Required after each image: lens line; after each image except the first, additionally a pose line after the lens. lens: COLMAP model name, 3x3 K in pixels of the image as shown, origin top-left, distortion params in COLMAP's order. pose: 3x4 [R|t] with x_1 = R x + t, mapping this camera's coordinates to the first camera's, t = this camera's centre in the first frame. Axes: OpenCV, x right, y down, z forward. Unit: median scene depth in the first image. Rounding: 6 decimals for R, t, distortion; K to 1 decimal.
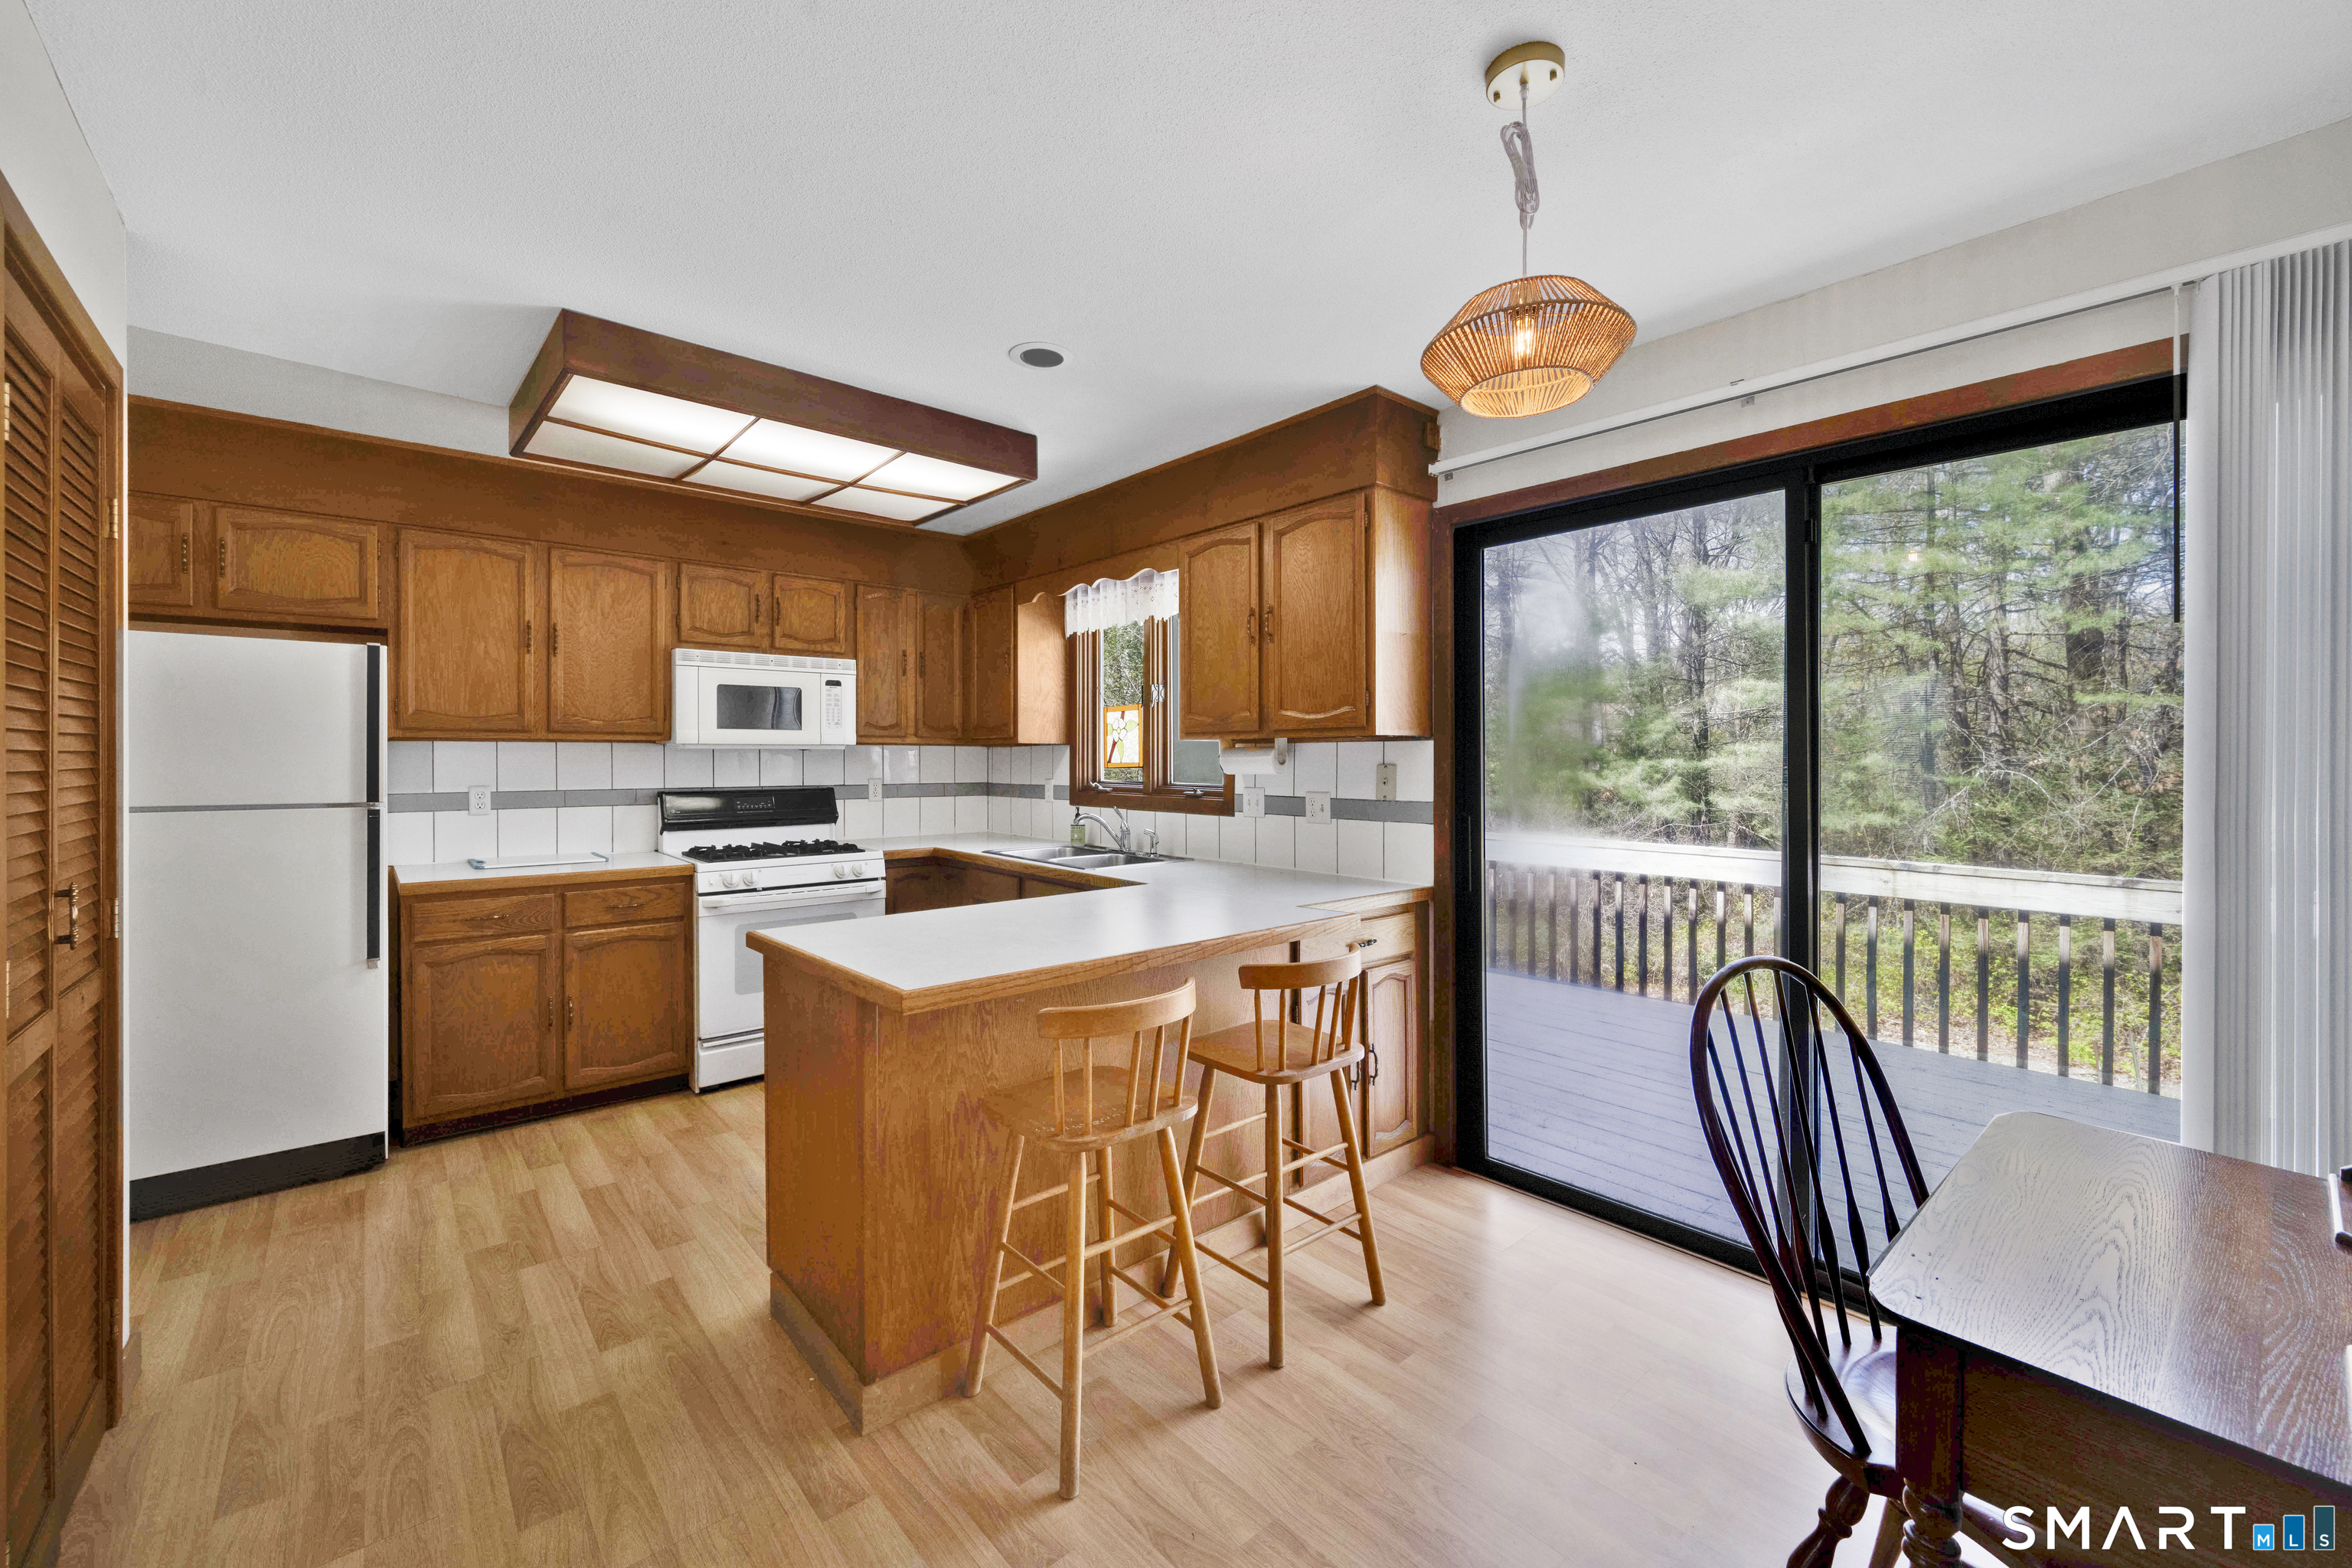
lens RADIAL K [[930.2, 0, 1119.0], [0, 930.2, 754.4], [0, 0, 1]] dist [0.002207, -0.000610]
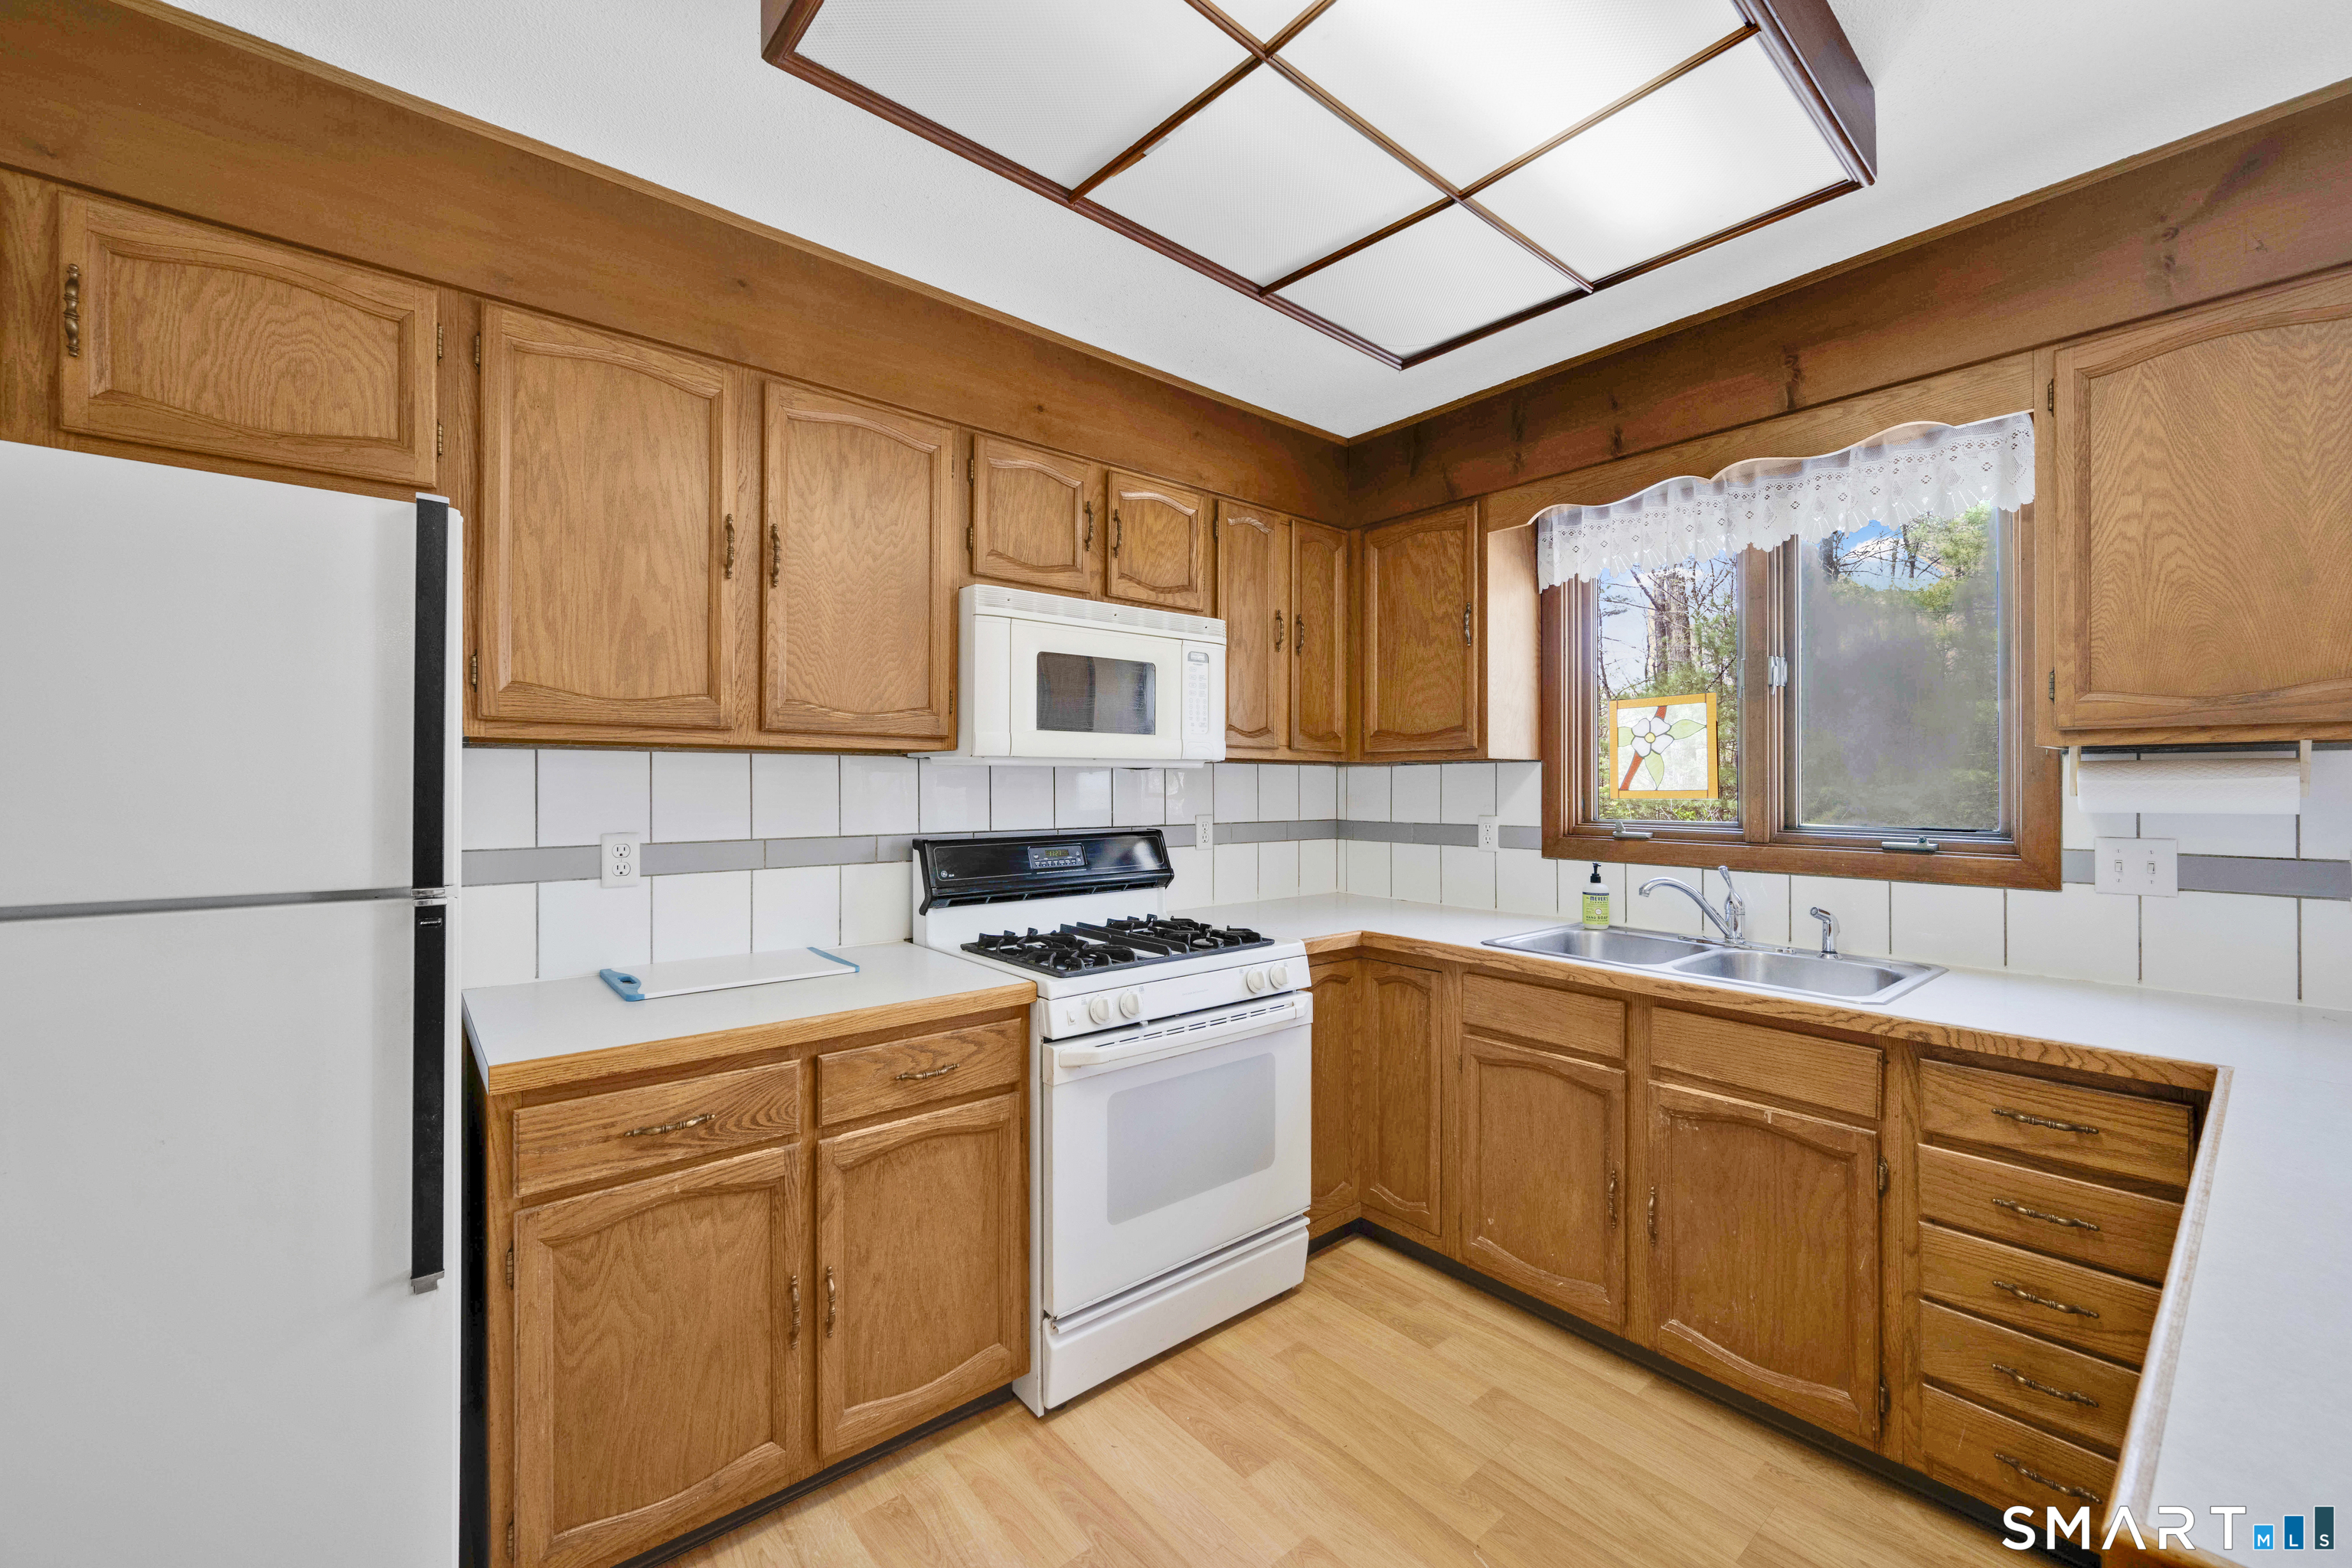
lens RADIAL K [[930.2, 0, 1181.4], [0, 930.2, 774.4], [0, 0, 1]] dist [0.002207, -0.000610]
pose [[0.999868, 0.001688, 0.016137, -0.382503], [-0.001616, 0.999989, -0.004470, 0.001980], [-0.016145, 0.004443, 0.999860, 0.469459]]
